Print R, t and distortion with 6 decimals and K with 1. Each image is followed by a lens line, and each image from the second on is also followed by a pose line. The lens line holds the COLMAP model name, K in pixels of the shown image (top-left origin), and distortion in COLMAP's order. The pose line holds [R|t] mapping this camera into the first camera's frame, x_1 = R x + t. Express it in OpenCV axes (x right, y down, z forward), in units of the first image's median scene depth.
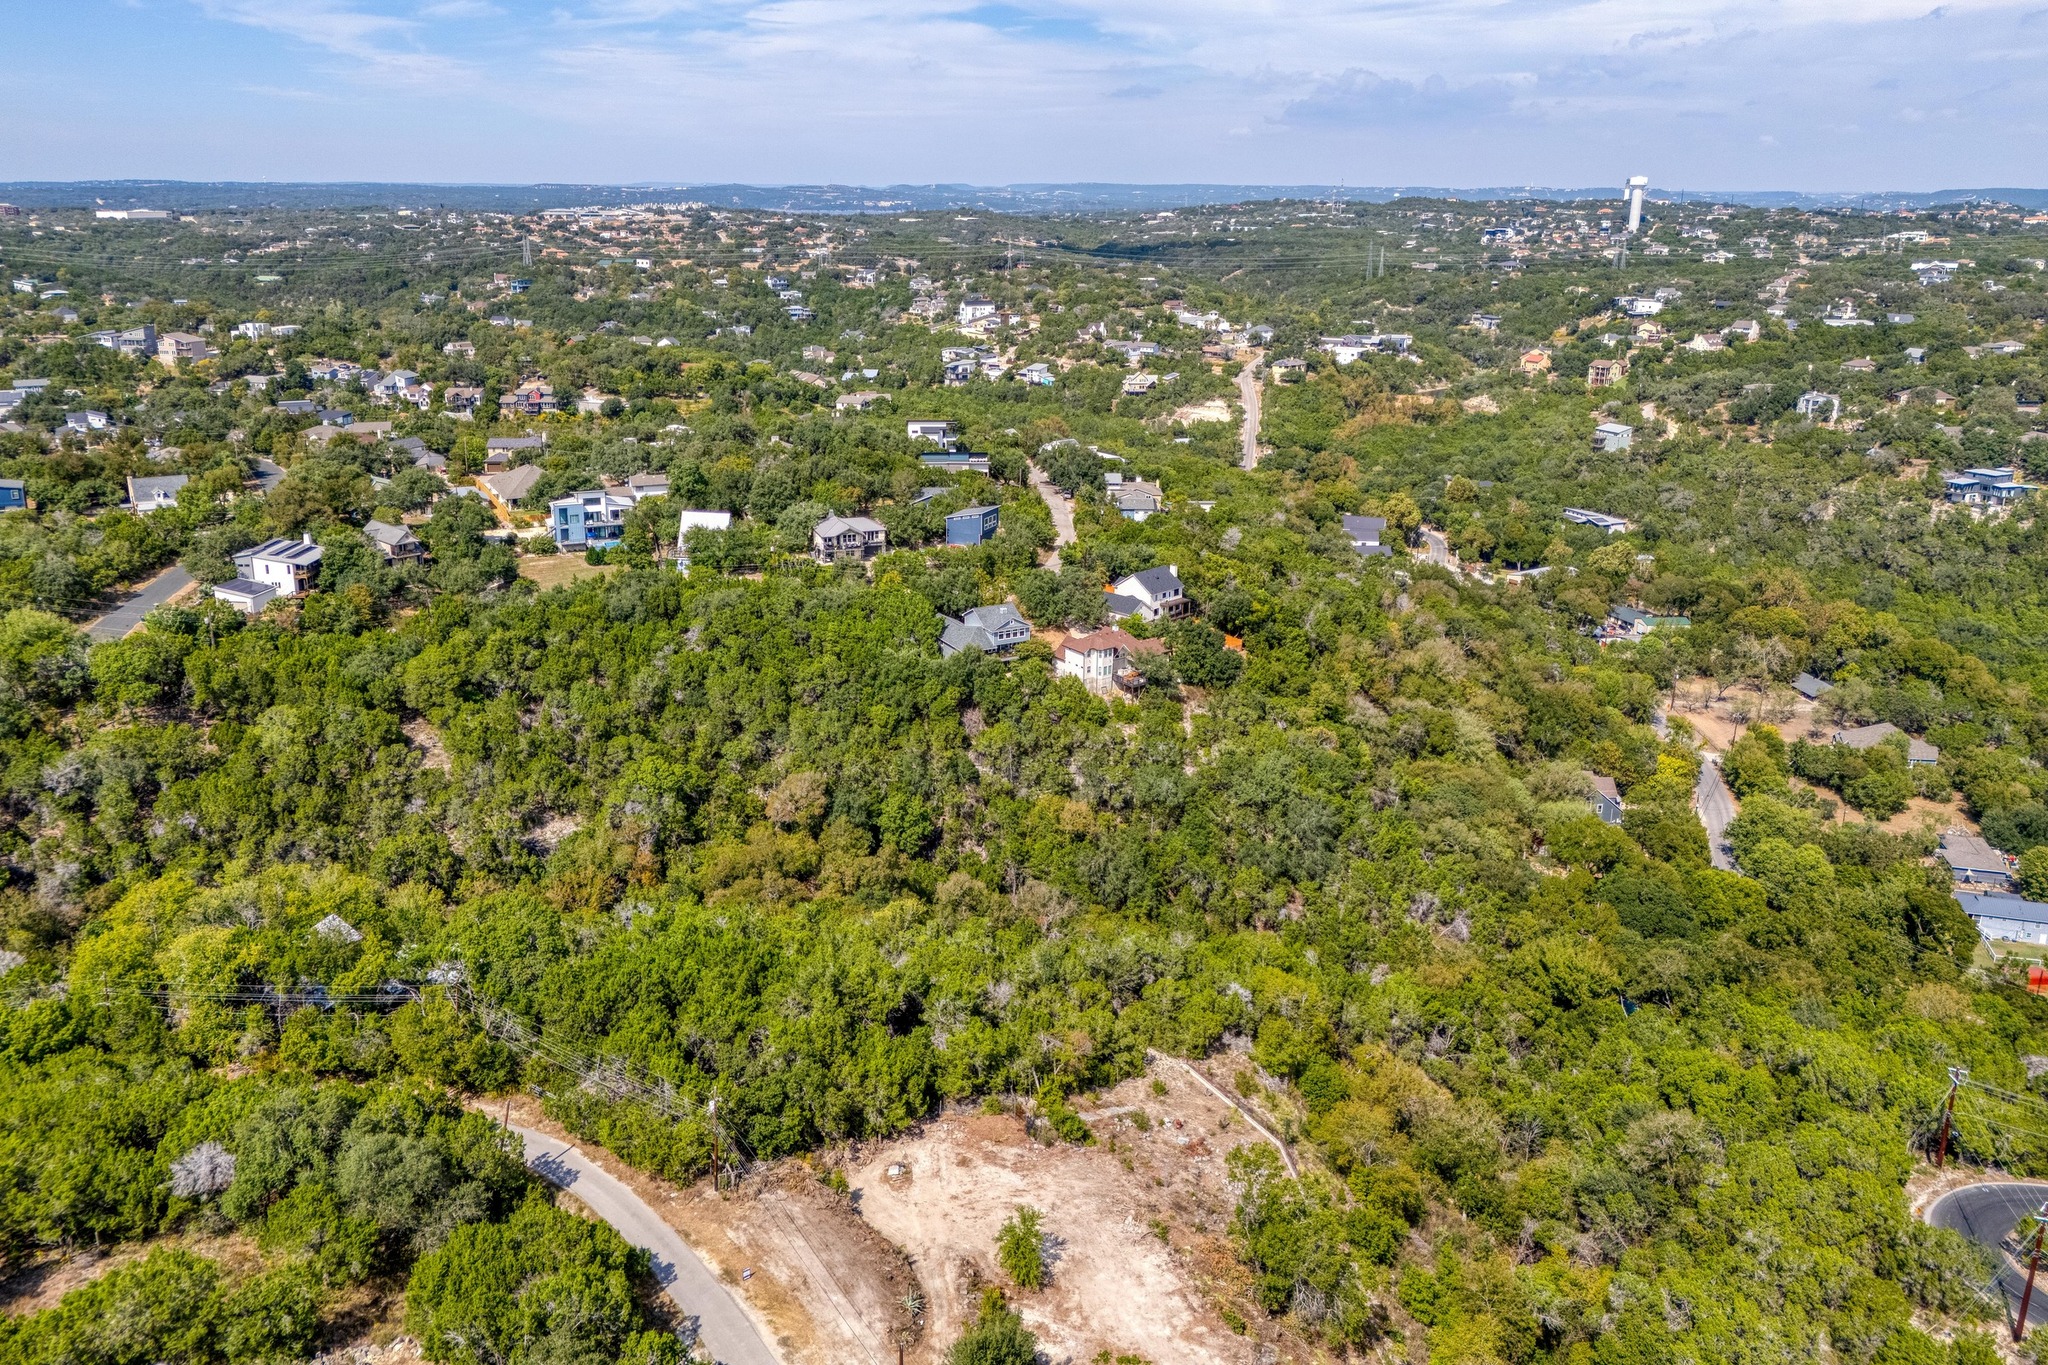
lens RADIAL K [[1457.0, 0, 1010.7], [0, 1457.0, 664.6], [0, 0, 1]] dist [0.068127, -0.060614]
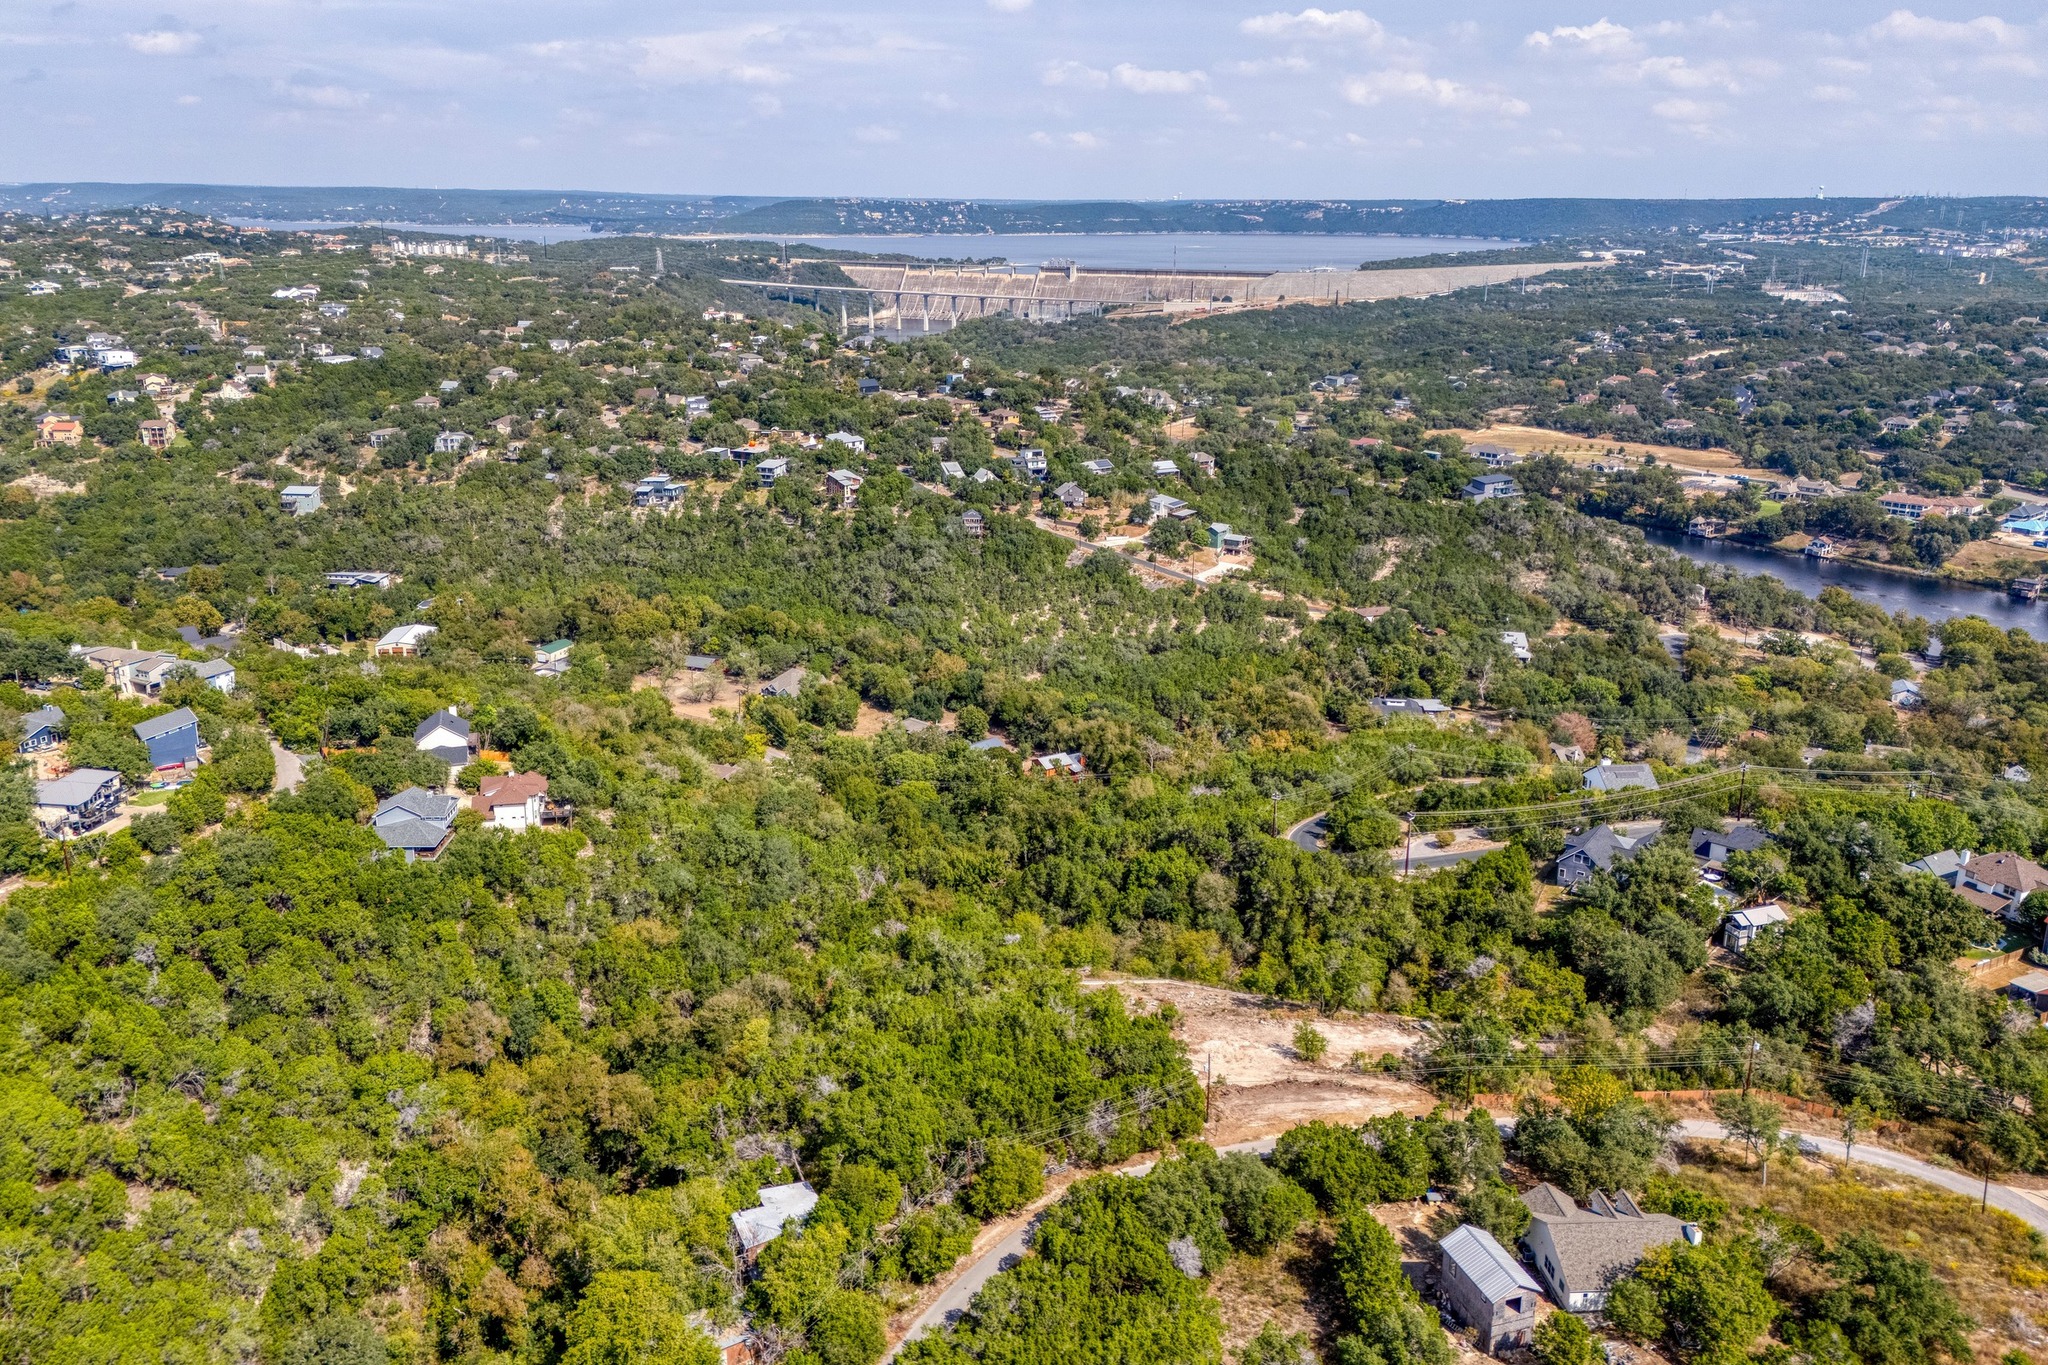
lens RADIAL K [[1457.0, 0, 1029.8], [0, 1457.0, 673.6], [0, 0, 1]] dist [0.068127, -0.060614]
pose [[0.430644, -0.281083, 0.857635, -0.220728], [0.269844, 0.946897, 0.174842, -0.059675], [-0.861238, 0.156133, 0.483624, 0.052997]]
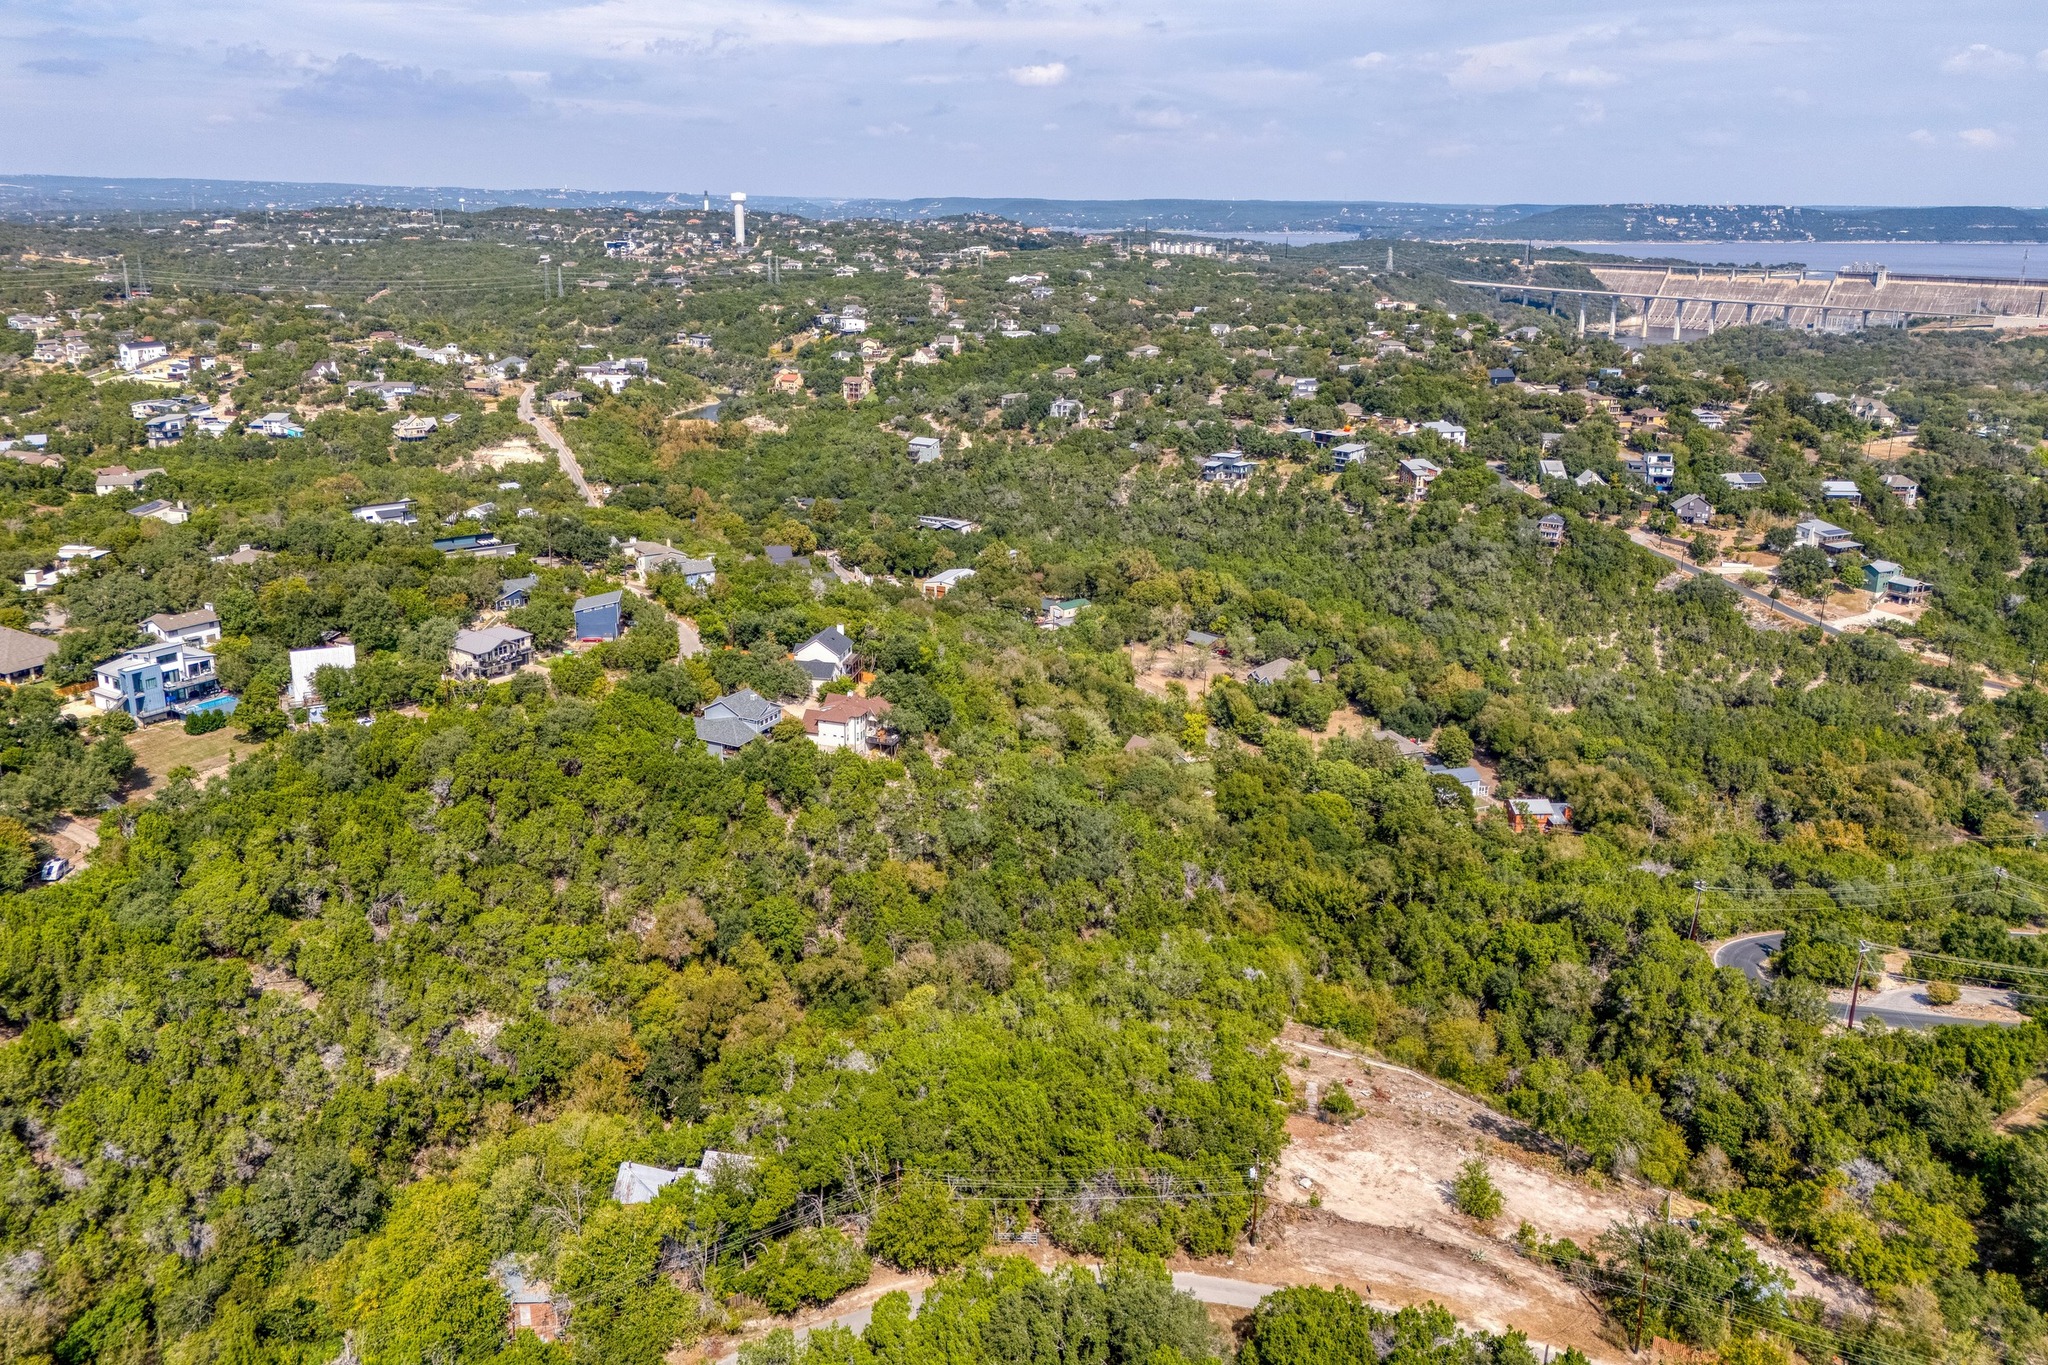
lens RADIAL K [[1457.0, 0, 1026.3], [0, 1457.0, 692.9], [0, 0, 1]] dist [0.068127, -0.060614]
pose [[0.813232, -0.183211, 0.552347, -0.136652], [0.173142, 0.982340, 0.070918, -0.026223], [-0.555586, 0.037962, 0.830592, 0.018865]]
